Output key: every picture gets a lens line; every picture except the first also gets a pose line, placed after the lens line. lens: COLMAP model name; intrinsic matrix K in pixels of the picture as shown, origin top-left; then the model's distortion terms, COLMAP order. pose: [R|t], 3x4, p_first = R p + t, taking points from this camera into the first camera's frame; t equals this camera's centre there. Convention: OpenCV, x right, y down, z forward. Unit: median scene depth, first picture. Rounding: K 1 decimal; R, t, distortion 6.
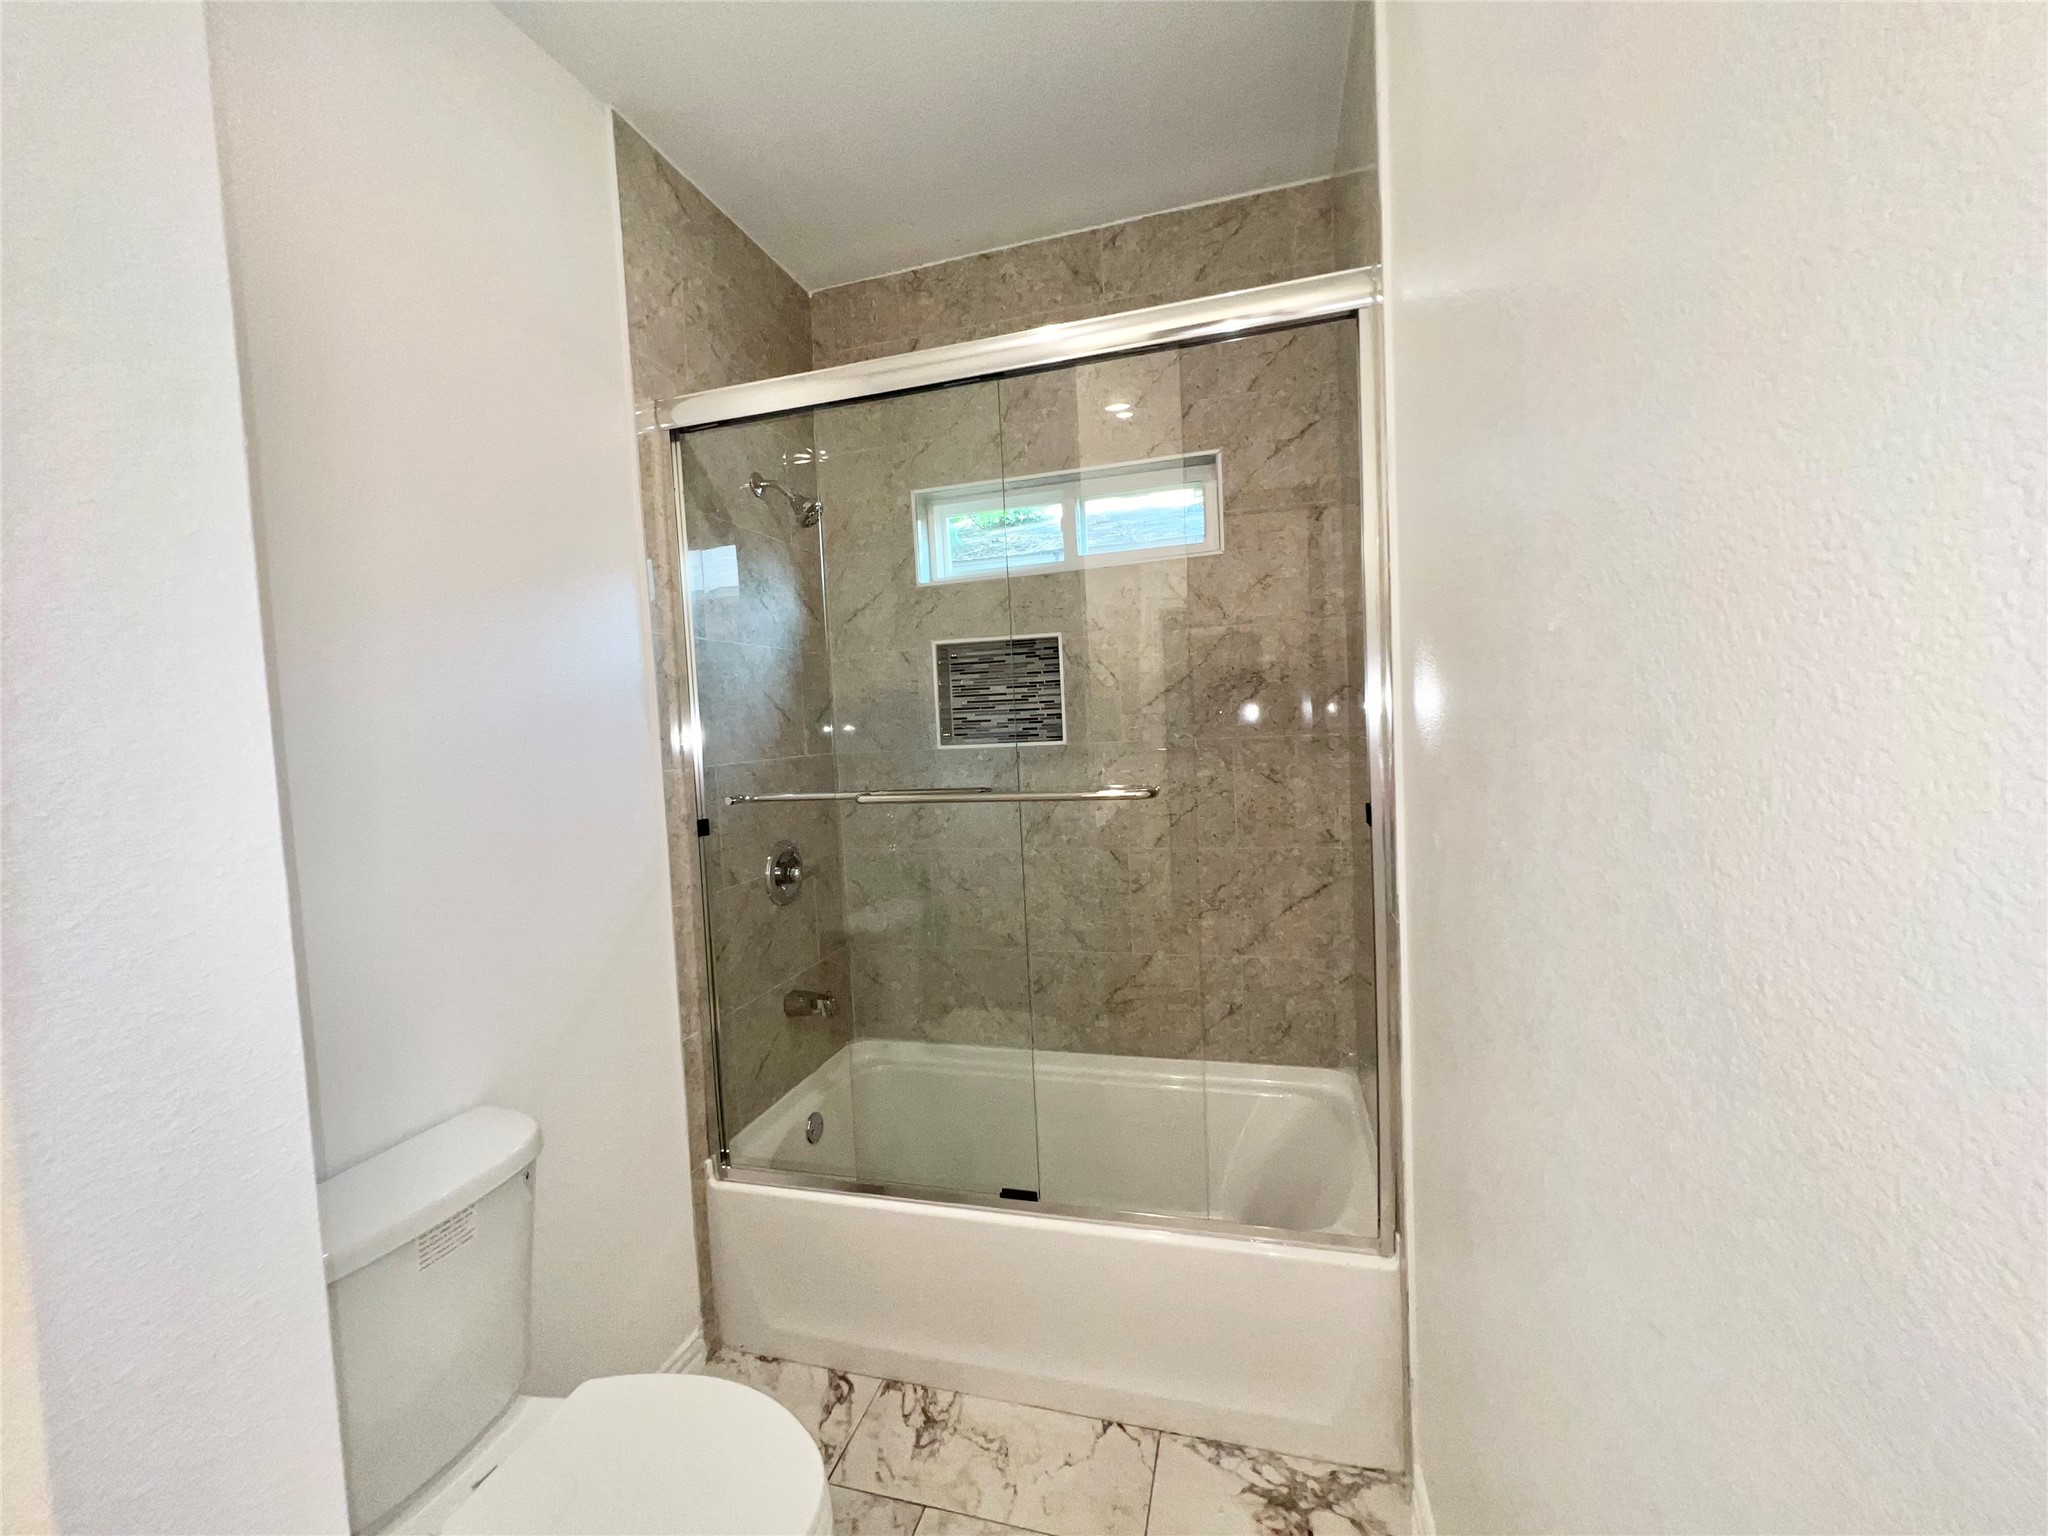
lens RADIAL K [[819.0, 0, 1019.8], [0, 819.0, 764.9], [0, 0, 1]] dist [-0.001021, -0.000286]
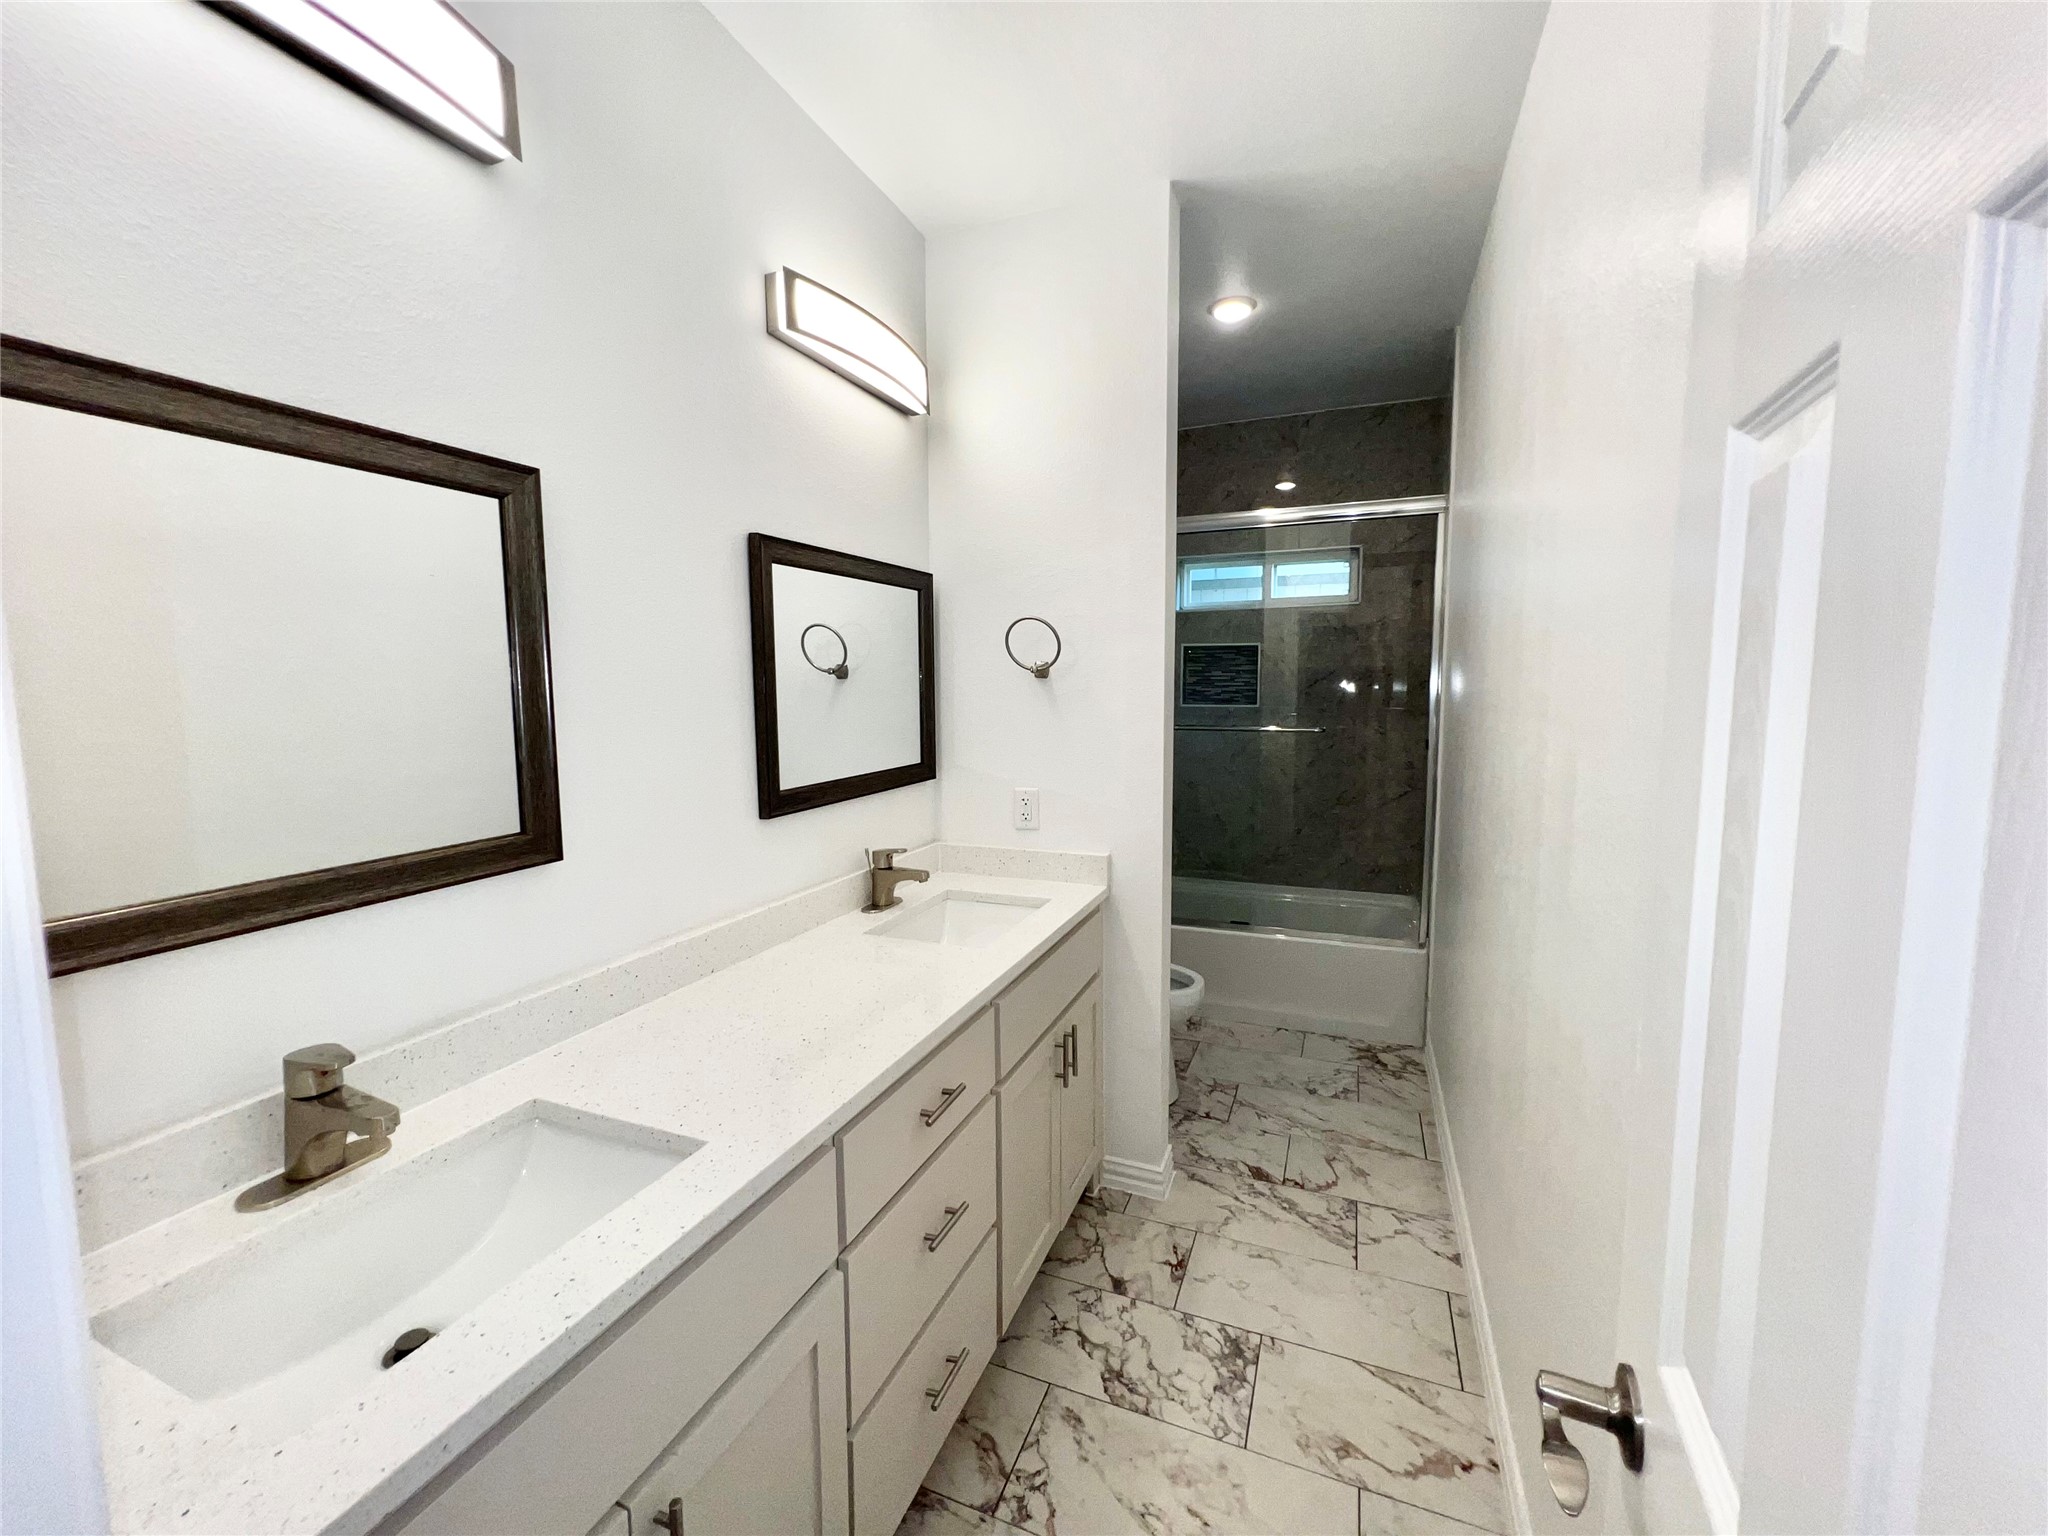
lens RADIAL K [[819.0, 0, 1031.5], [0, 819.0, 769.8], [0, 0, 1]] dist [-0.001021, -0.000286]
pose [[0.994745, 0.050210, -0.089232, -0.284386], [-0.045469, 0.997484, 0.054390, 0.038438], [0.091738, -0.050047, 0.994525, -0.853346]]
